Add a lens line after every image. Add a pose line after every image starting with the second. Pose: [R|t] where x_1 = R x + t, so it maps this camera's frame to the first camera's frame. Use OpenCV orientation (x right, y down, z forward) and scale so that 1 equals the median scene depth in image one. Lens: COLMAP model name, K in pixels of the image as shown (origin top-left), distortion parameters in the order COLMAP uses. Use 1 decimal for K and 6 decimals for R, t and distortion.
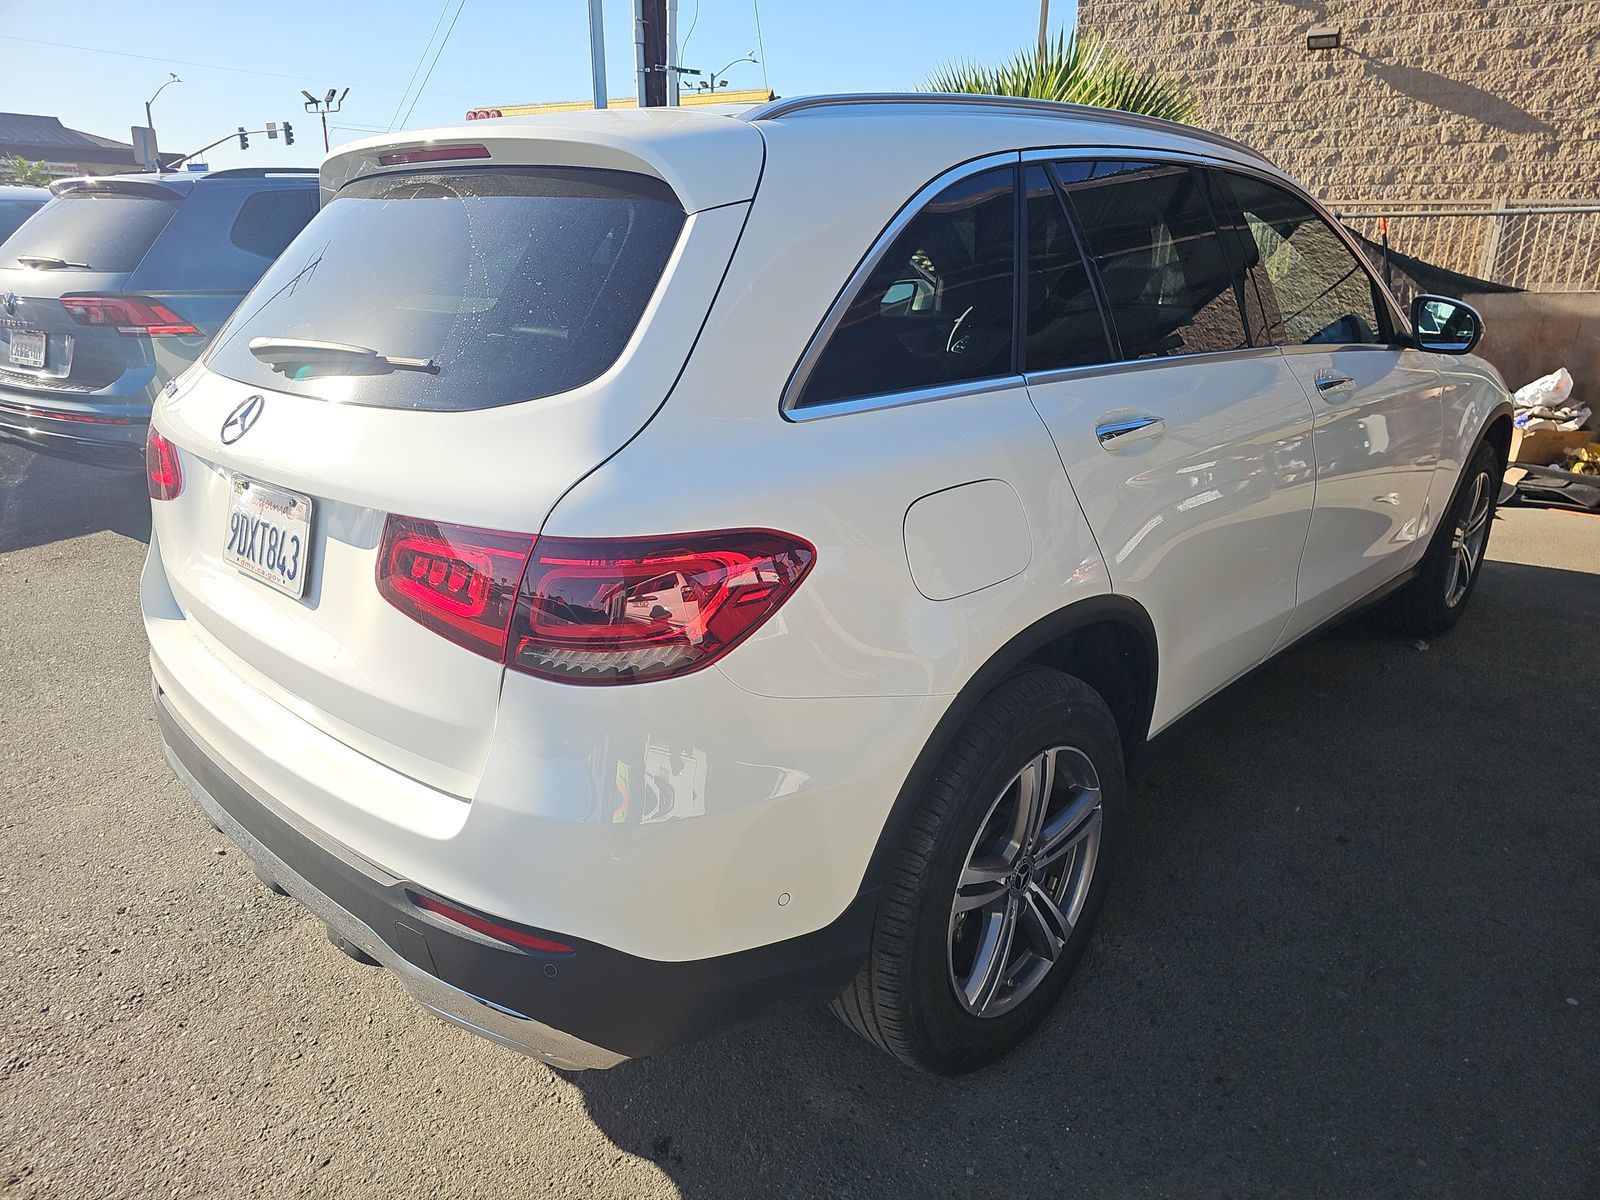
lens RADIAL K [[1068.0, 0, 814.4], [0, 1068.0, 595.2], [0, 0, 1]] dist [0.023561, -0.013025]
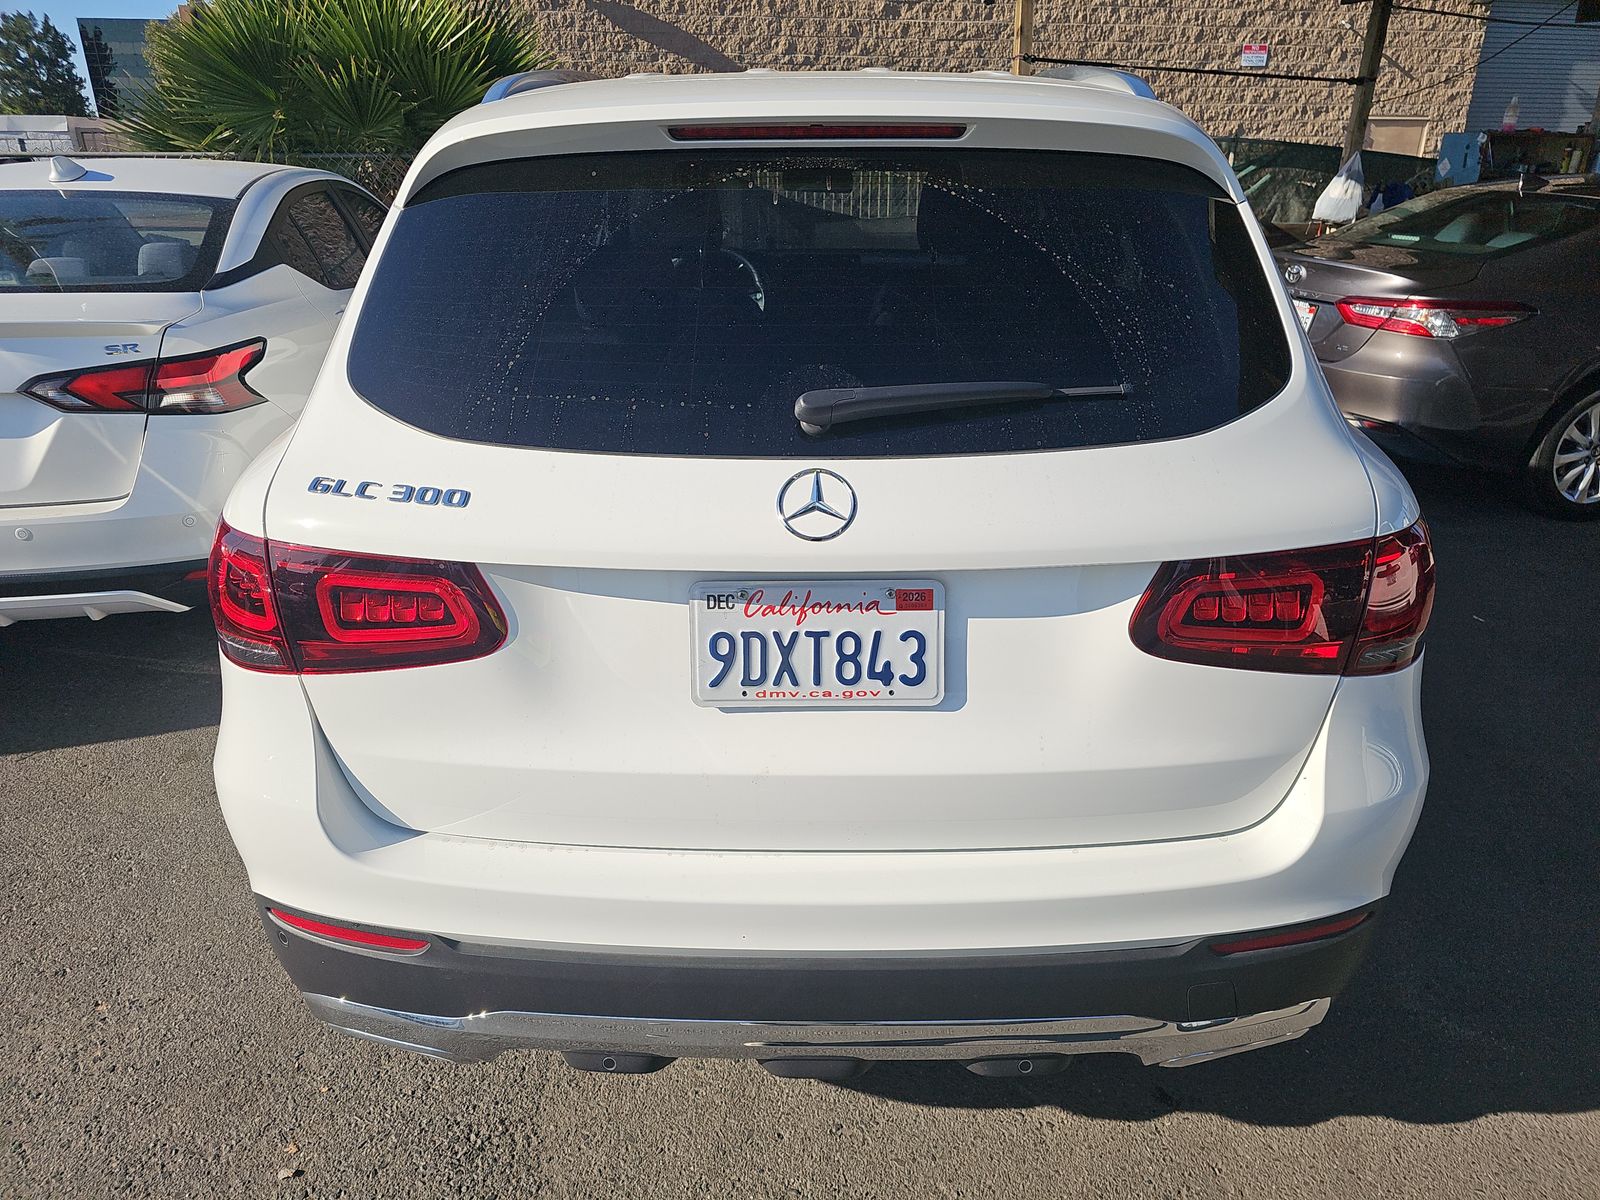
lens RADIAL K [[1068.0, 0, 810.3], [0, 1068.0, 611.4], [0, 0, 1]] dist [0.023561, -0.013025]
pose [[0.743173, -0.270299, 0.612071, -0.135563], [0.223464, 0.962513, 0.153731, -0.027599], [-0.630680, 0.022527, 0.775716, 0.057436]]
